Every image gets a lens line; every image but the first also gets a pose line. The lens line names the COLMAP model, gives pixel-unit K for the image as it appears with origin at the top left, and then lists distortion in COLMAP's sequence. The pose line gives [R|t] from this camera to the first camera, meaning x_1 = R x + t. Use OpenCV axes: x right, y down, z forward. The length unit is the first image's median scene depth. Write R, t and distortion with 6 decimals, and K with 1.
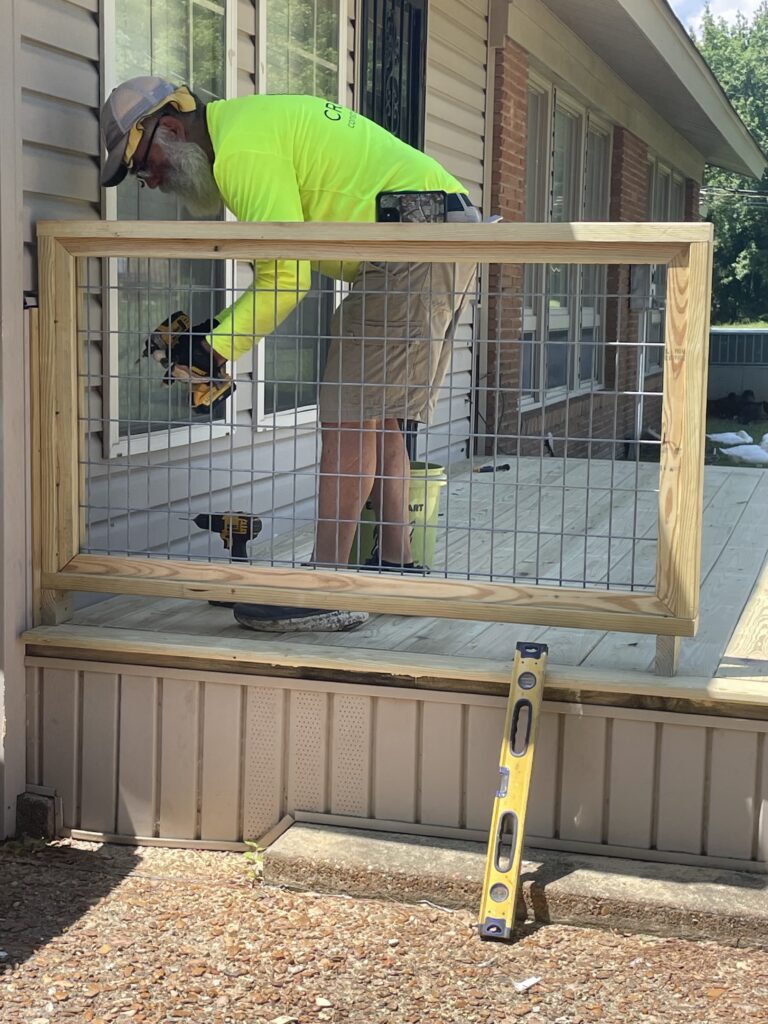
lens RADIAL K [[1655.2, 0, 384.0], [0, 1655.2, 512.0], [0, 0, 1]] dist [-0.037198, -0.163615]
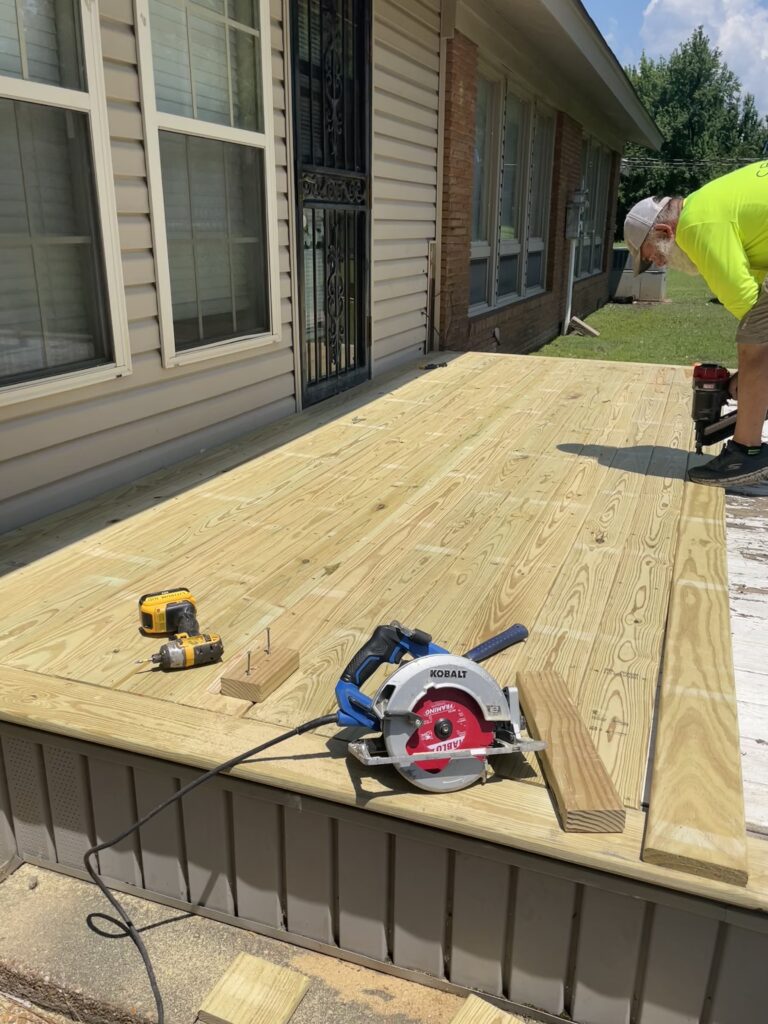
lens RADIAL K [[829.2, 0, 384.0], [0, 829.2, 512.0], [0, 0, 1]] dist [0.001724, -0.009458]
pose [[0.995443, -0.002318, -0.095330, 0.079999], [0.020652, 0.981219, 0.191791, -0.035468], [0.093095, -0.192885, 0.976795, 0.266280]]
